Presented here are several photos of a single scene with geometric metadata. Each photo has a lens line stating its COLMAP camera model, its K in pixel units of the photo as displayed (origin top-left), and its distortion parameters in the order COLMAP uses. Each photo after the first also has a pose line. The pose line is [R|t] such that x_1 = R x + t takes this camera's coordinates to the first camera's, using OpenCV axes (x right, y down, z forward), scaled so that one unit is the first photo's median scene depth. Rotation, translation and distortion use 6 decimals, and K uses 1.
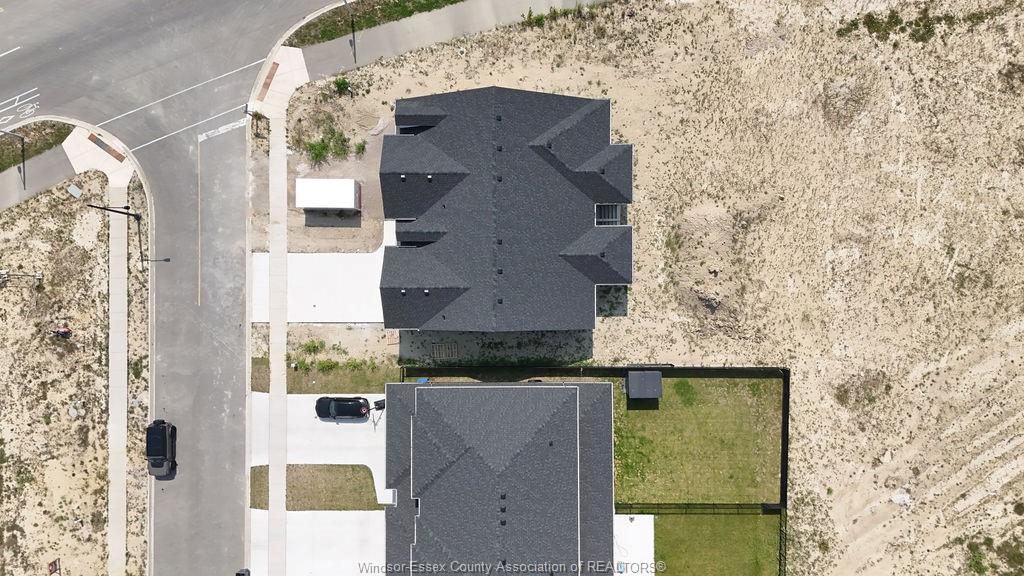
lens RADIAL K [[752.1, 0, 514.4], [0, 752.1, 288.5], [0, 0, 1]] dist [0.059180, -0.051471]
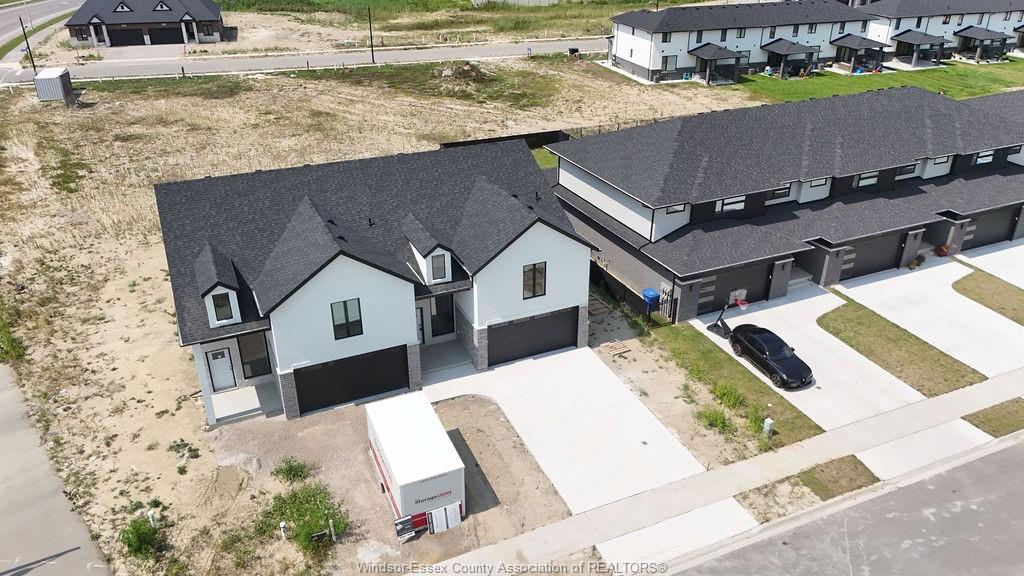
lens RADIAL K [[752.1, 0, 517.0], [0, 752.1, 290.6], [0, 0, 1]] dist [0.059180, -0.051471]
pose [[-0.413873, -0.406440, 0.814565, -0.582631], [0.910328, -0.181436, 0.371999, -0.212086], [-0.003404, 0.895482, 0.445085, 0.696218]]
